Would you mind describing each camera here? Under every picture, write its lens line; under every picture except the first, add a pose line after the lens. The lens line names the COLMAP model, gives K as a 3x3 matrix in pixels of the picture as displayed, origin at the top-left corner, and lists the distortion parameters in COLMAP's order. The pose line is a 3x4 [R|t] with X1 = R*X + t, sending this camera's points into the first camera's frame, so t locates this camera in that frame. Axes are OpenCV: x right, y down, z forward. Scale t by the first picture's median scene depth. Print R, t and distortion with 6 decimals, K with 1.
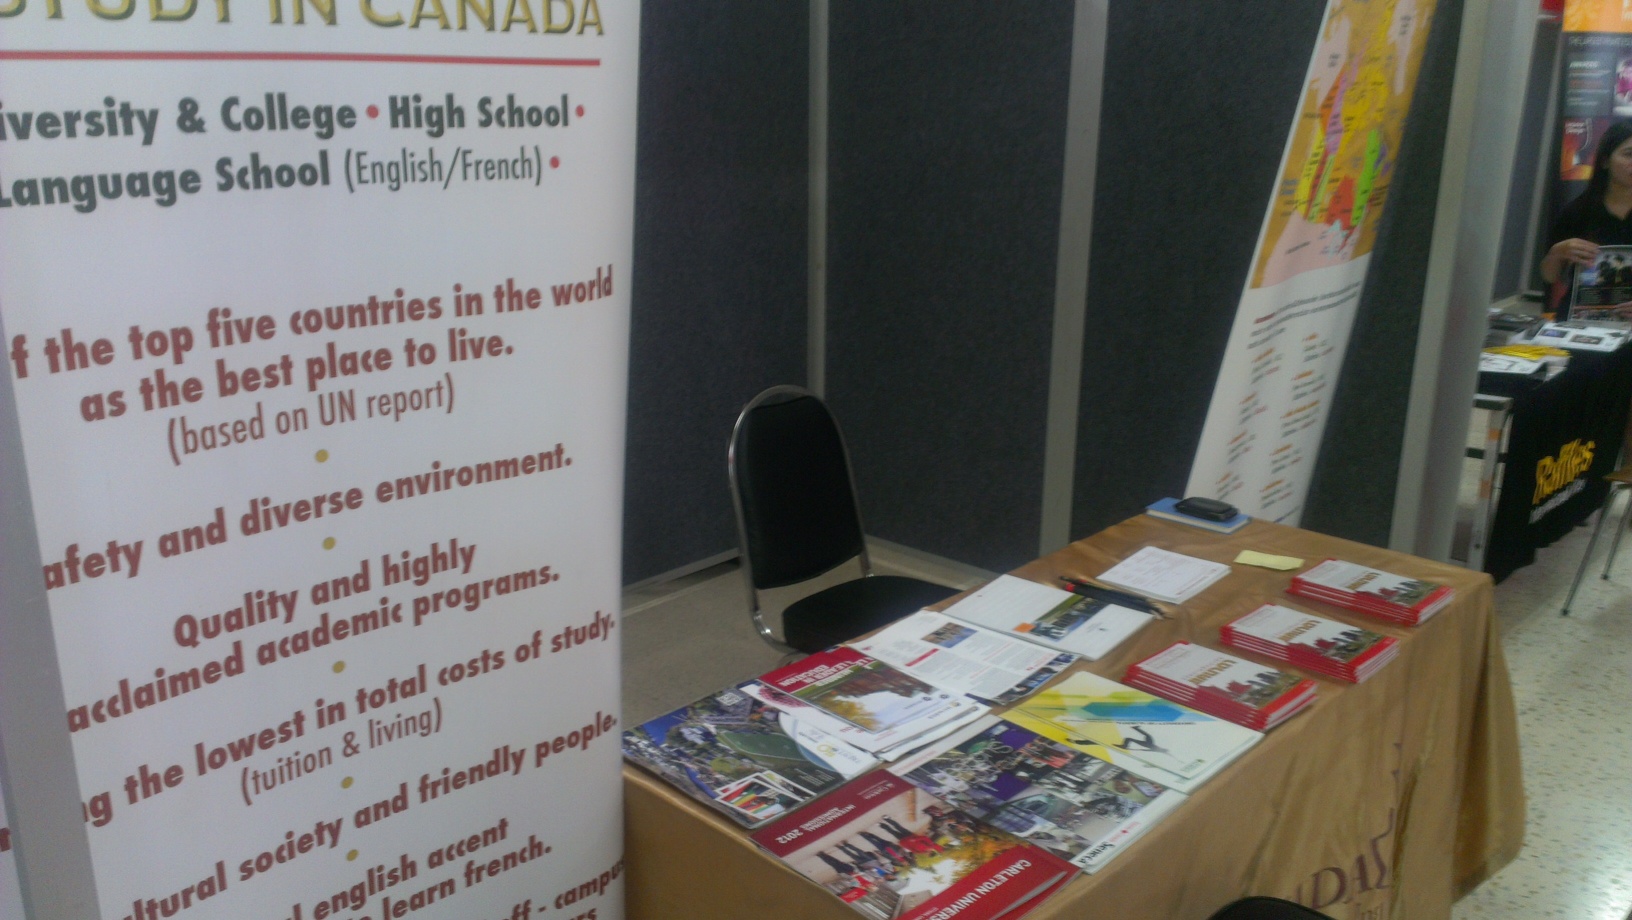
lens RADIAL K [[1321.6, 0, 812.8], [0, 1321.6, 516.3], [0, 0, 1]] dist [0.110255, -0.208132]
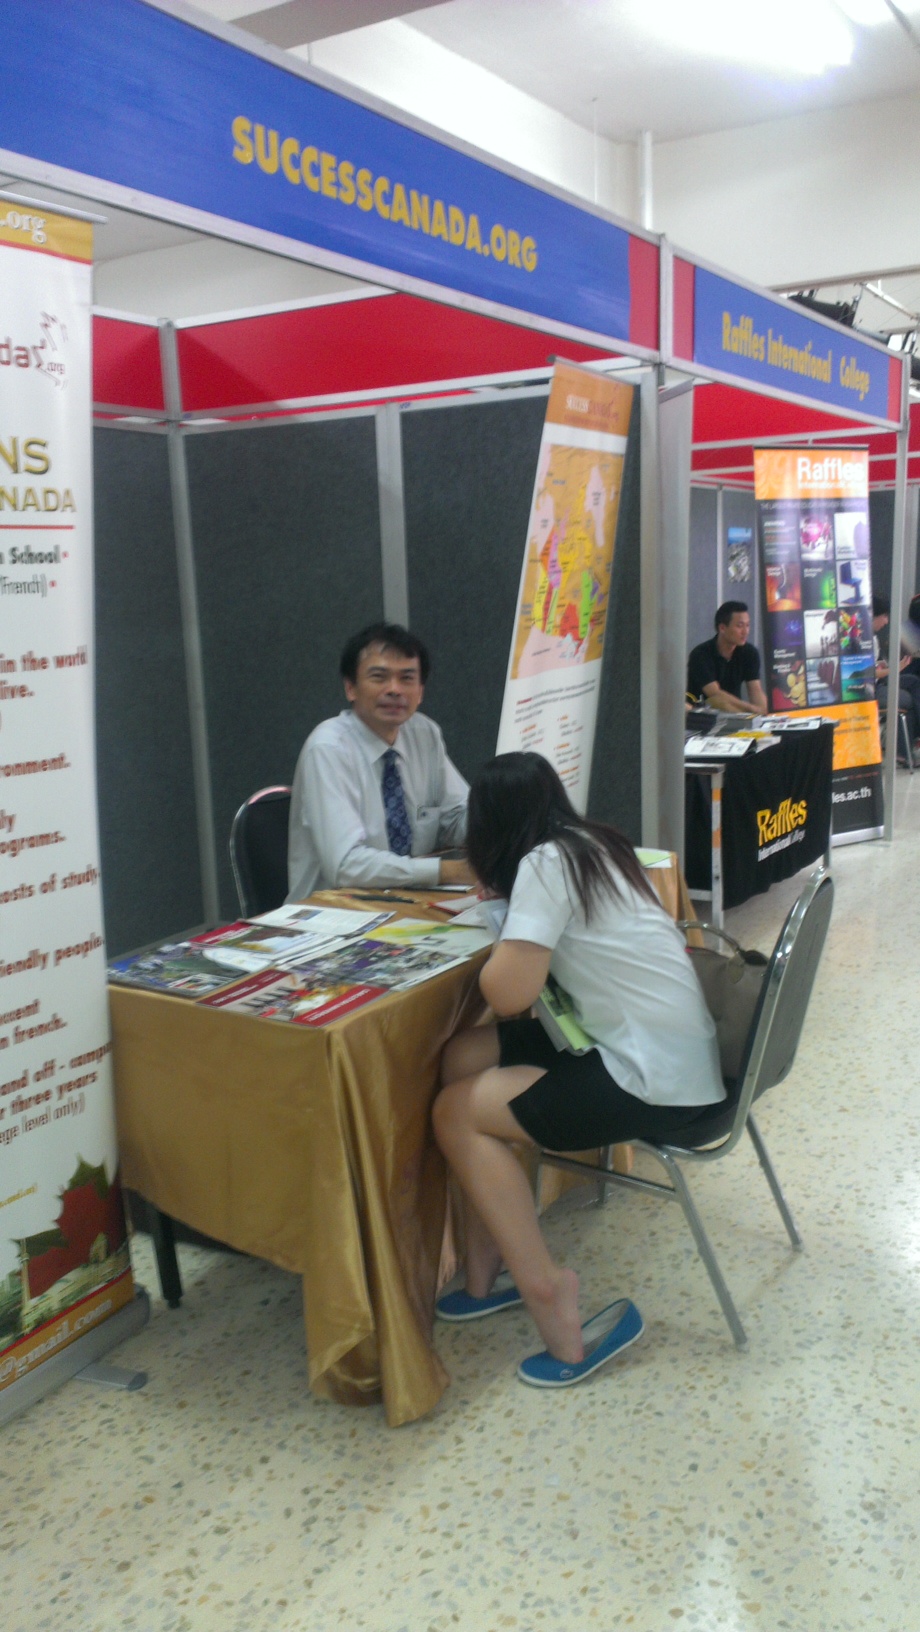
lens RADIAL K [[1264.8, 0, 439.0], [0, 1264.8, 773.9], [0, 0, 1]] dist [0.142849, -0.272280]
pose [[0.975756, -0.077971, 0.204500, -0.028377], [0.108463, 0.983848, -0.142401, 0.108470], [-0.190094, 0.161130, 0.968453, -0.265072]]
